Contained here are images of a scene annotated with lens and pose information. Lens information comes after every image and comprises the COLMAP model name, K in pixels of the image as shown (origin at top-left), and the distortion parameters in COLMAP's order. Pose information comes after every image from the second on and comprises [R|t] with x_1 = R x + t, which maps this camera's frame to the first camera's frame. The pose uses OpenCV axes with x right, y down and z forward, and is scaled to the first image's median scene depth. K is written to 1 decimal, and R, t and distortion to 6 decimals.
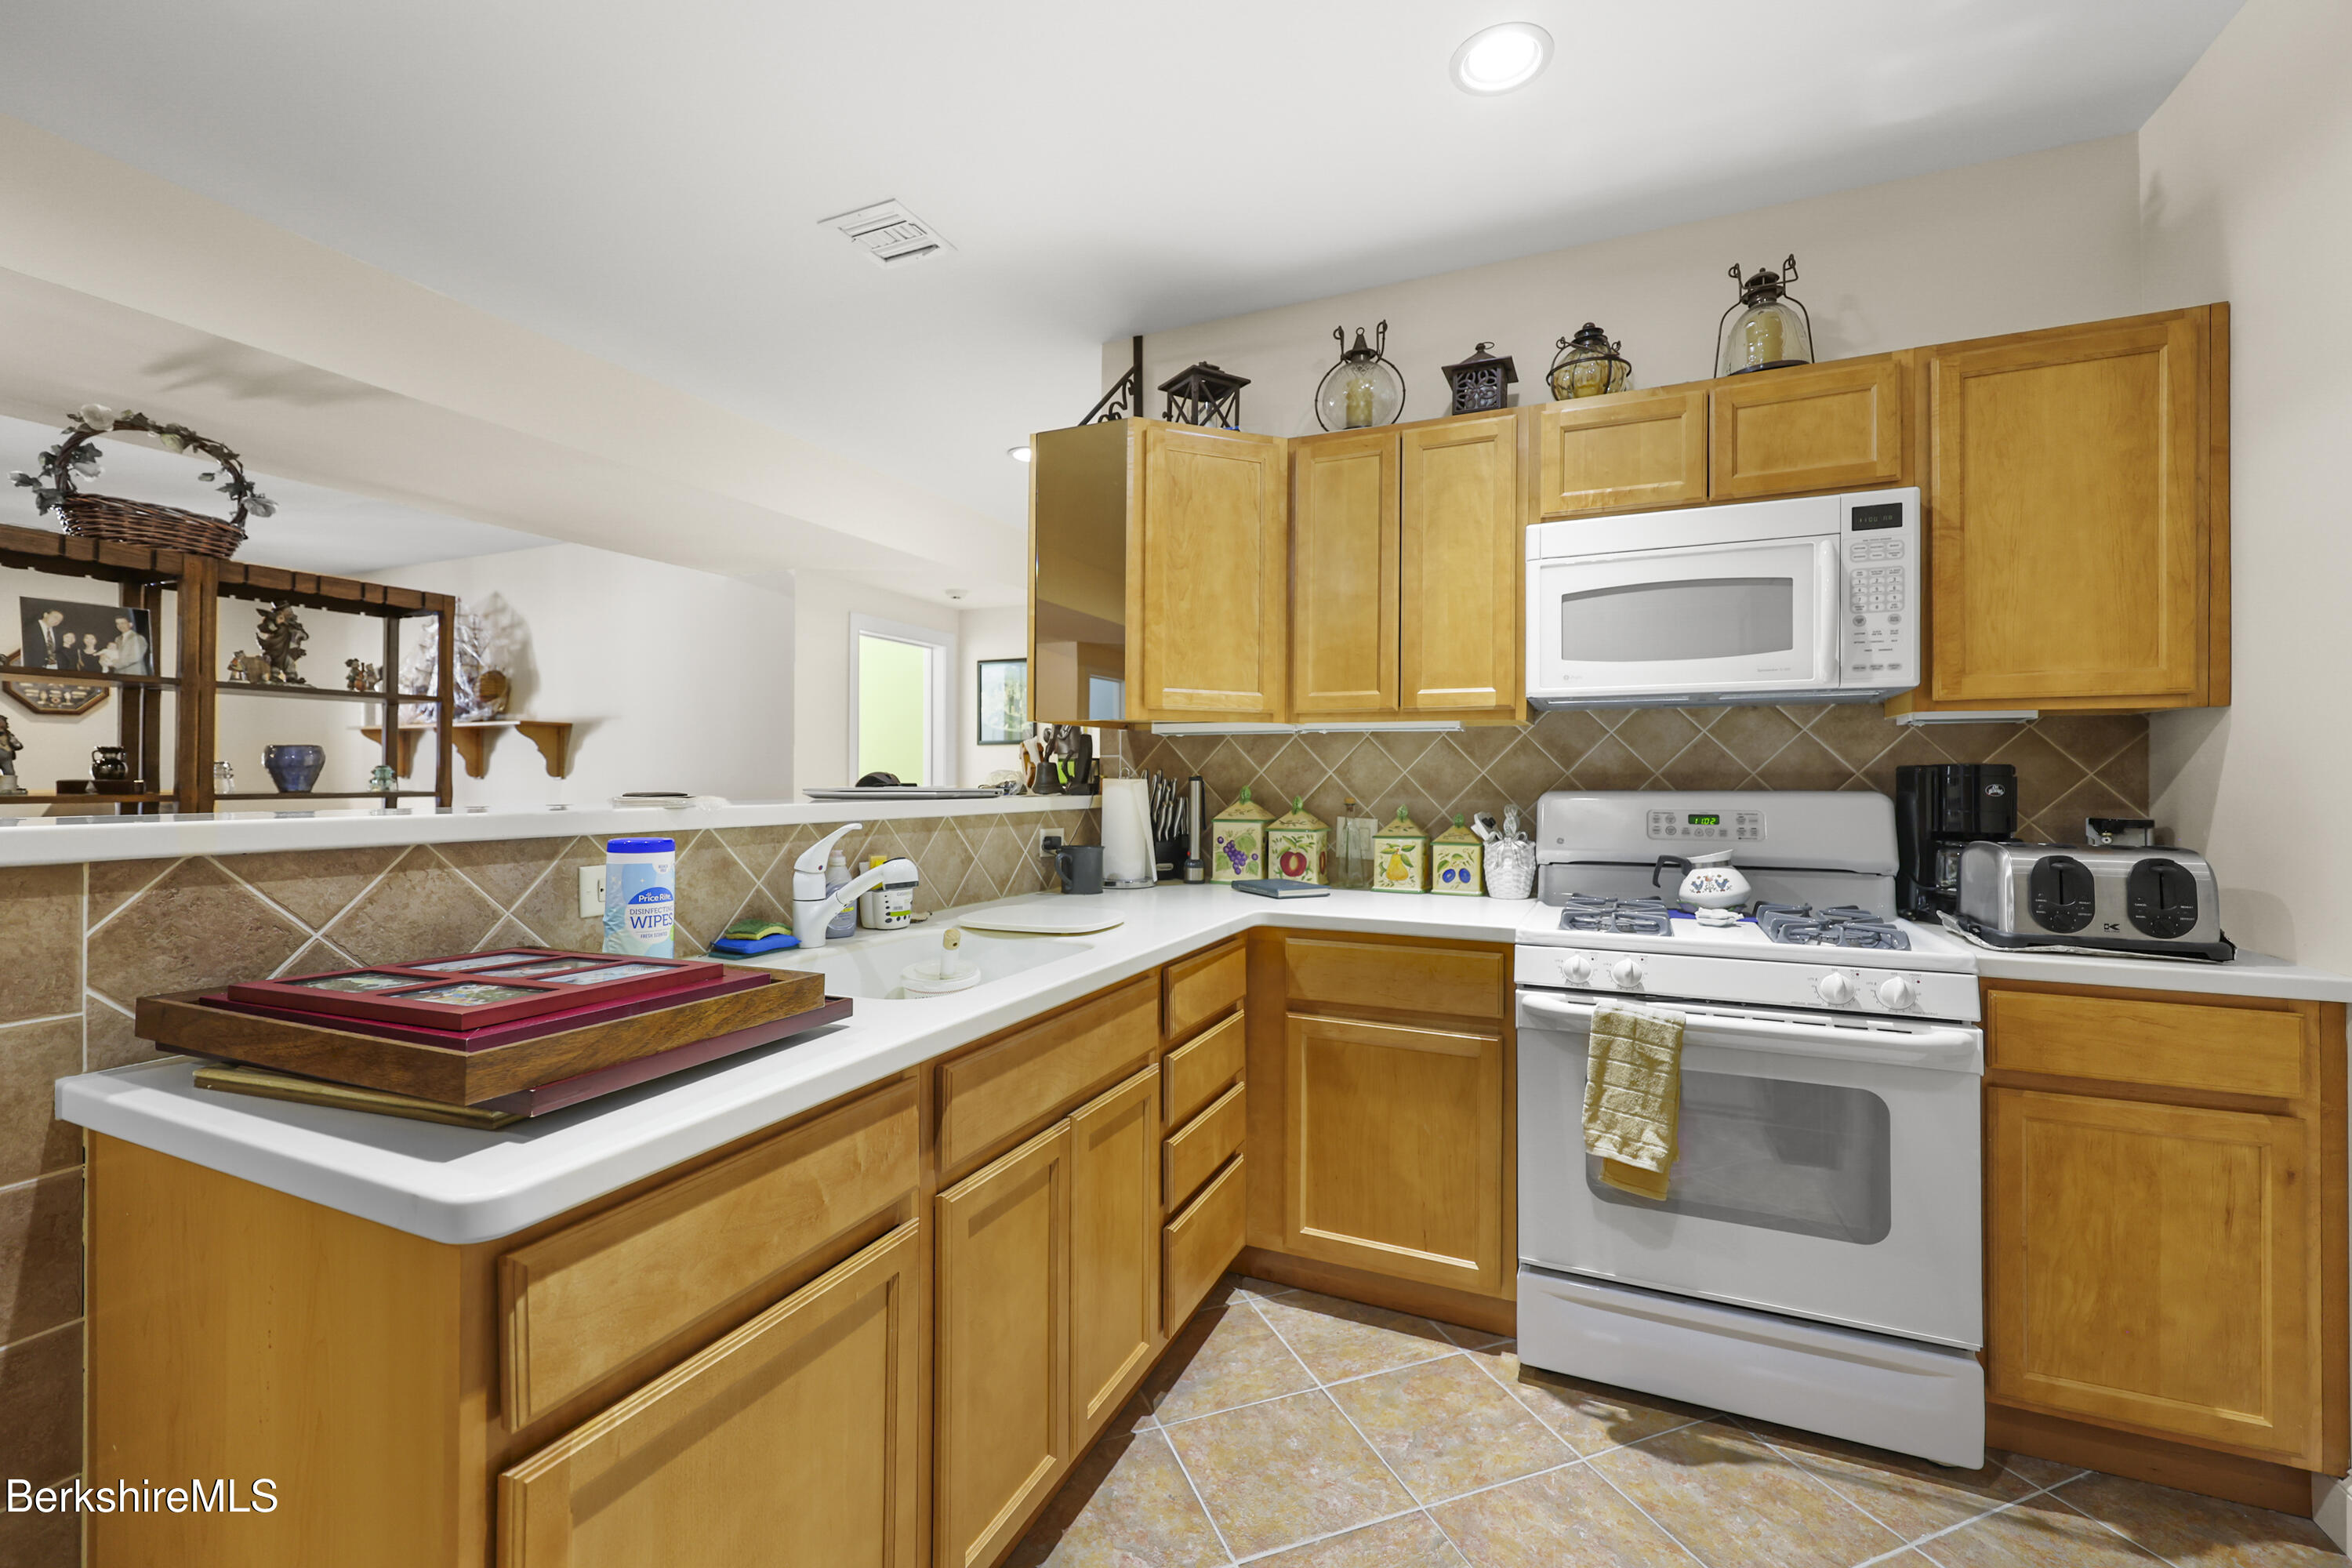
lens RADIAL K [[963.0, 0, 1182.0], [0, 963.0, 783.1], [0, 0, 1]] dist [-0.011640, -0.000360]
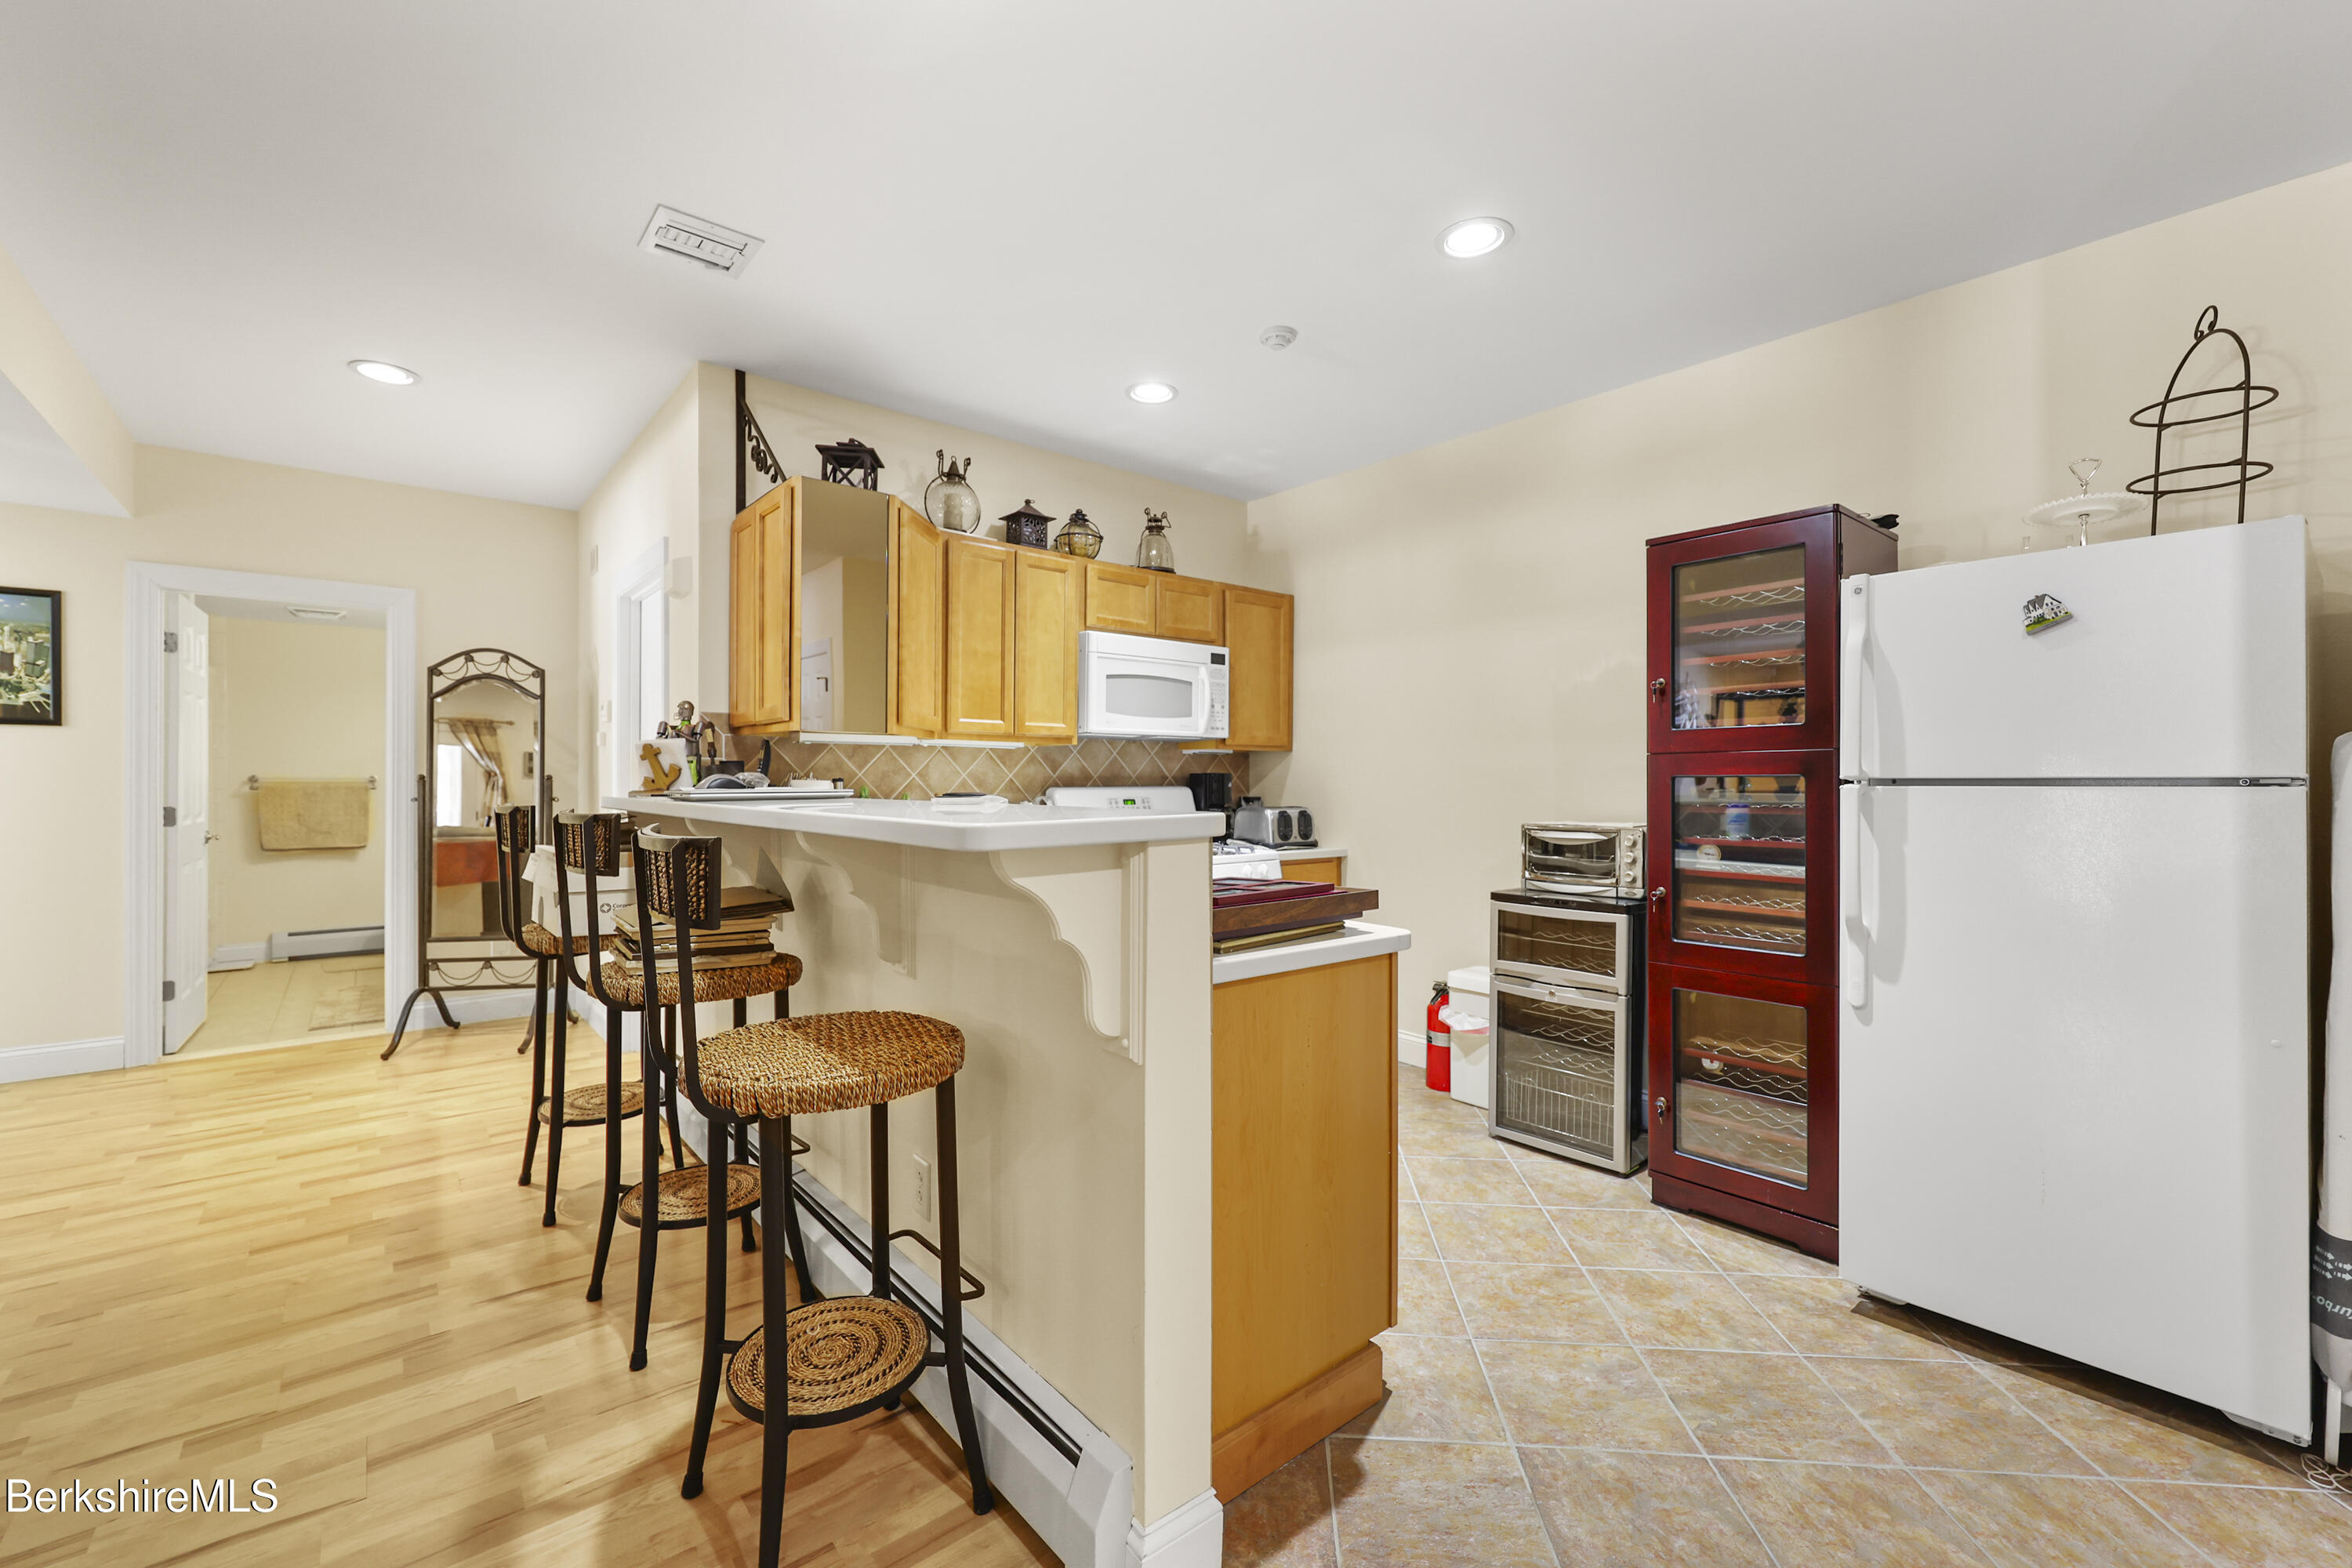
lens RADIAL K [[963.0, 0, 1161.9], [0, 963.0, 782.5], [0, 0, 1]] dist [-0.011640, -0.000360]
pose [[0.433611, -0.003063, 0.901095, -1.062054], [0.005466, 0.999985, 0.000769, -0.000667], [-0.901084, 0.004591, 0.433621, 0.140381]]
